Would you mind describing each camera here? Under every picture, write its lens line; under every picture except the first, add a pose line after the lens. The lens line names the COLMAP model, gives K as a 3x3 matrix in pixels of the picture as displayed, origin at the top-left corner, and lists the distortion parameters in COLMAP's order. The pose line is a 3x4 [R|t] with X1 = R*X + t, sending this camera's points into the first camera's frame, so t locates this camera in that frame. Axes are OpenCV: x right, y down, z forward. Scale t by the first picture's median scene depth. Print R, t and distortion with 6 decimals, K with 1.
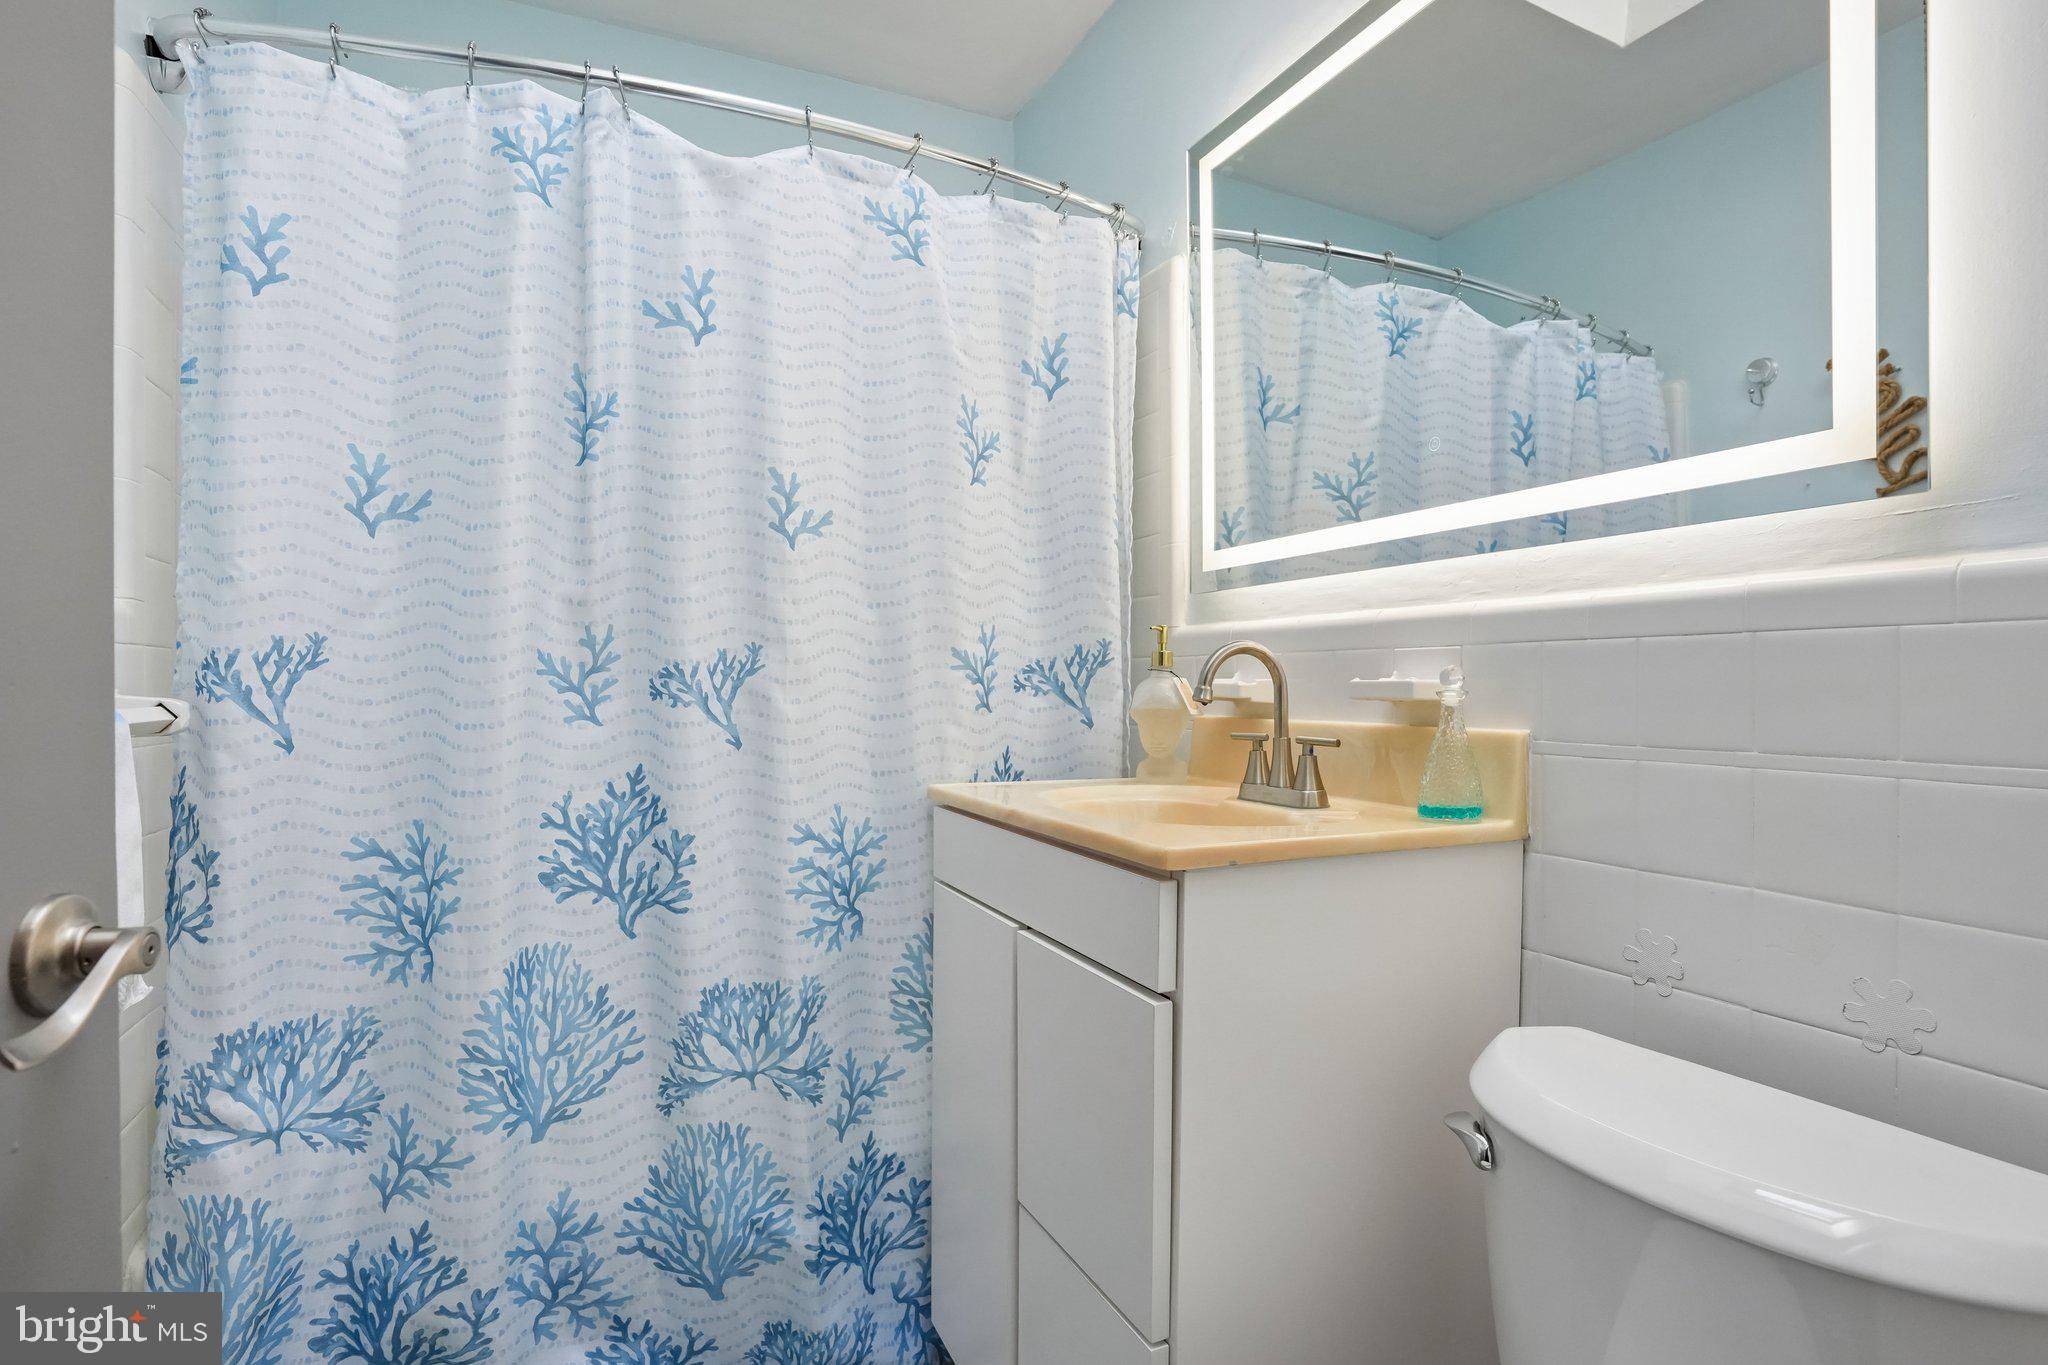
lens RADIAL K [[1005.6, 0, 1020.5], [0, 1005.6, 675.1], [0, 0, 1]] dist [-0.082327, 0.033671]
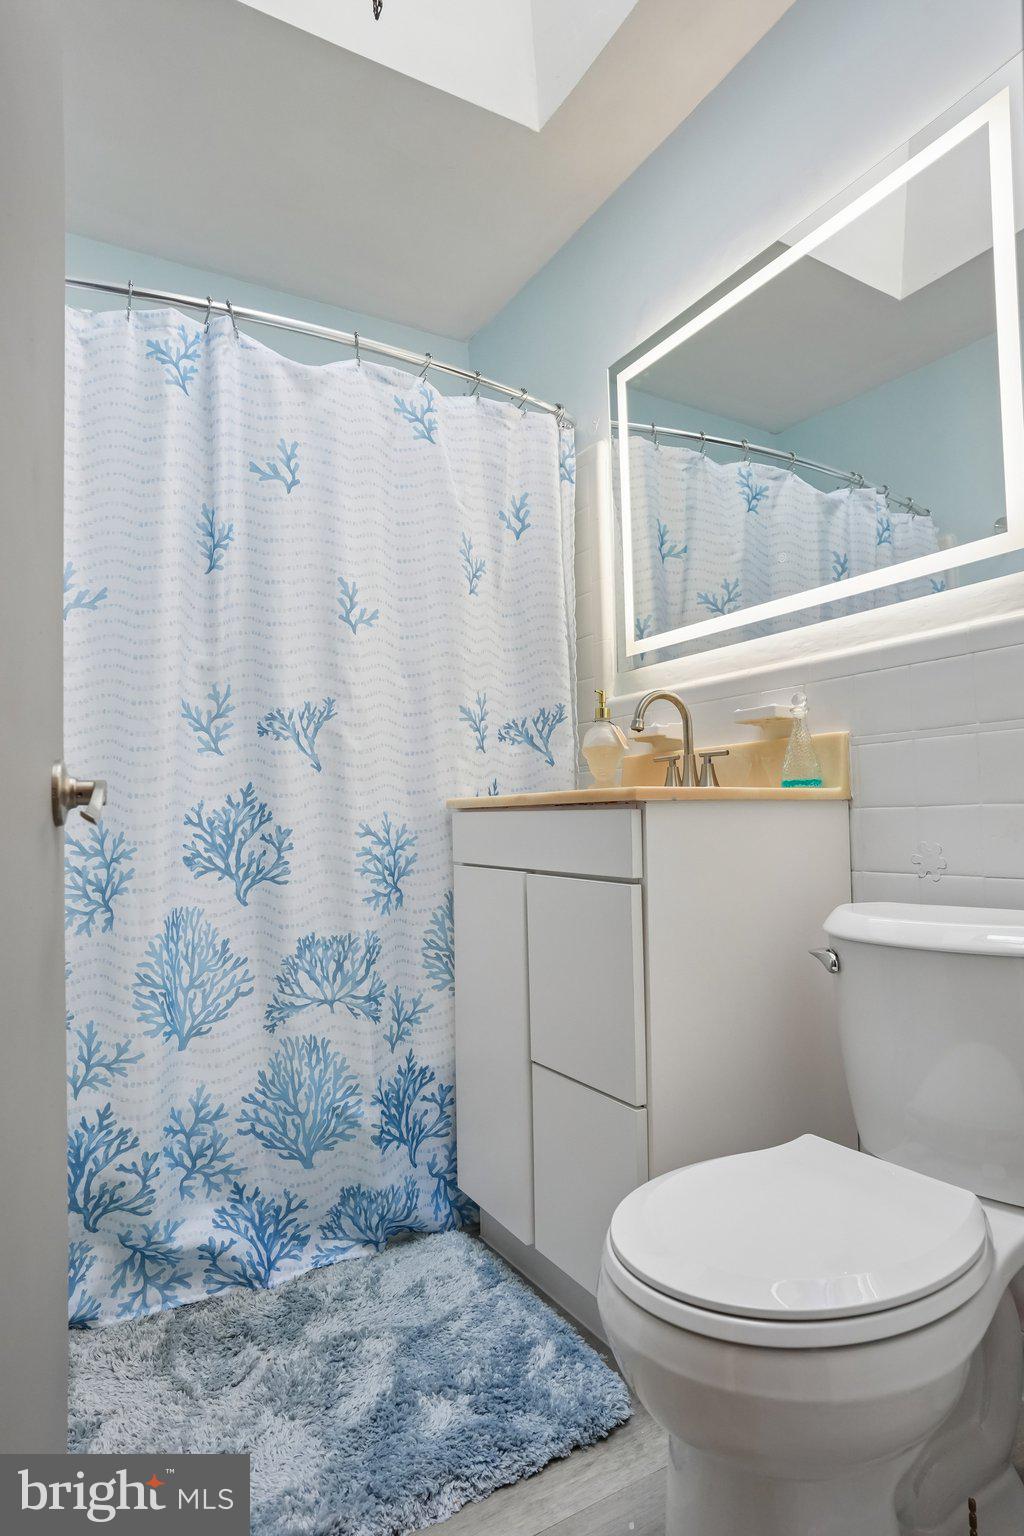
lens RADIAL K [[870.0, 0, 512.0], [0, 870.0, 768.0], [0, 0, 1]] dist [-0.042111, 0.001428]
pose [[0.995363, -0.020031, 0.094086, -0.126538], [0.024622, 0.998549, -0.047885, 0.138393], [-0.092990, 0.049980, 0.994412, -0.271906]]
